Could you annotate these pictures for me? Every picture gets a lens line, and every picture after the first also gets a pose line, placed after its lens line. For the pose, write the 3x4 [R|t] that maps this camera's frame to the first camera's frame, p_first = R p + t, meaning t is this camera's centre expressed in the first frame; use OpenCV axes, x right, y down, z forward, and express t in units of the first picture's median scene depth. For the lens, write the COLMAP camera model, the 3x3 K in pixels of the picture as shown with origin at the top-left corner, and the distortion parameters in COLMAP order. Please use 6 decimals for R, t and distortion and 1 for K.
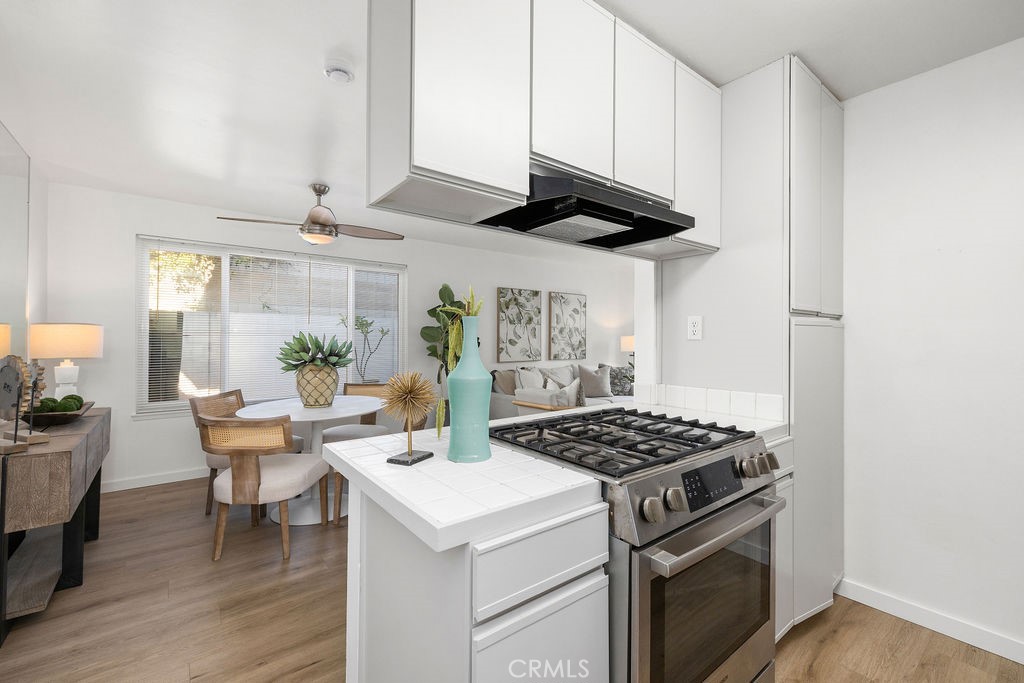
lens RADIAL K [[430.7, 0, 512.6], [0, 430.7, 339.8], [0, 0, 1]] dist [0.000707, 0.000181]
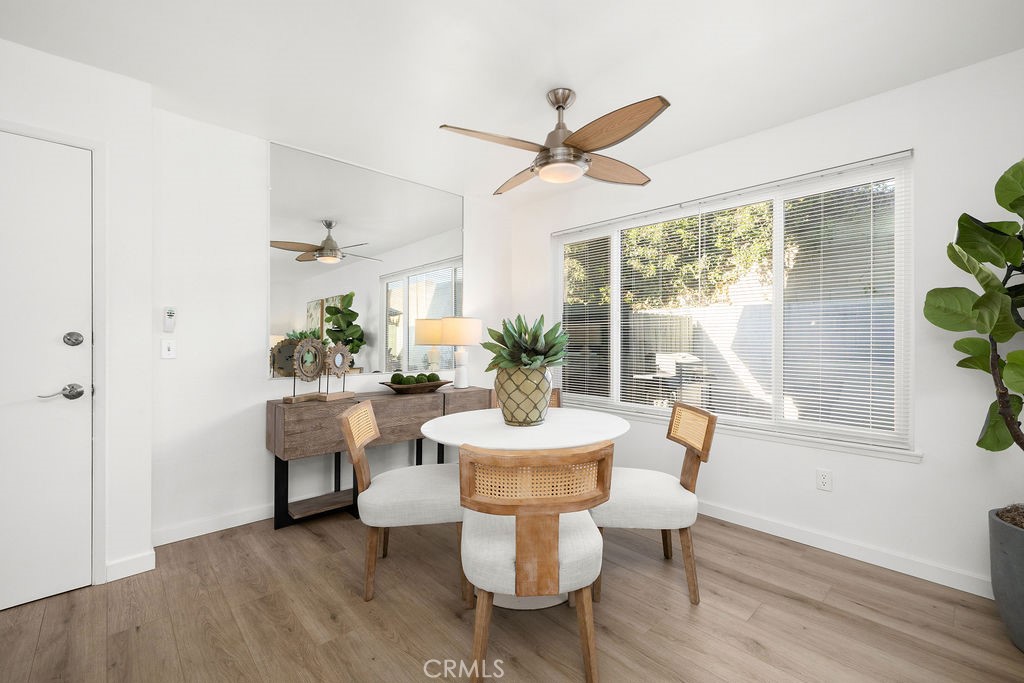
lens RADIAL K [[430.7, 0, 509.9], [0, 430.7, 344.5], [0, 0, 1]] dist [0.000707, 0.000181]
pose [[0.088017, 0.011304, -0.996055, 0.113184], [-0.001462, 0.999936, 0.011219, 0.010784], [0.996118, 0.000468, 0.088028, 0.474074]]
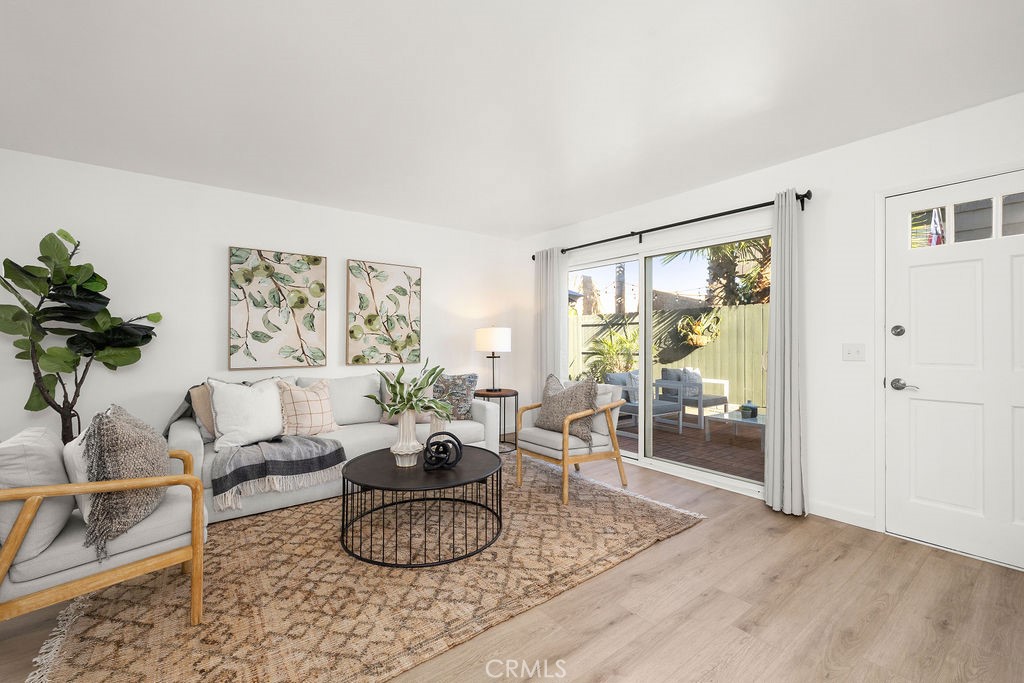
lens RADIAL K [[430.7, 0, 514.2], [0, 430.7, 340.1], [0, 0, 1]] dist [0.000707, 0.000181]
pose [[0.999993, -0.002173, -0.003205, 0.355719], [0.002174, 0.999998, 0.000212, 0.010883], [0.003205, -0.000219, 0.999995, 0.369744]]
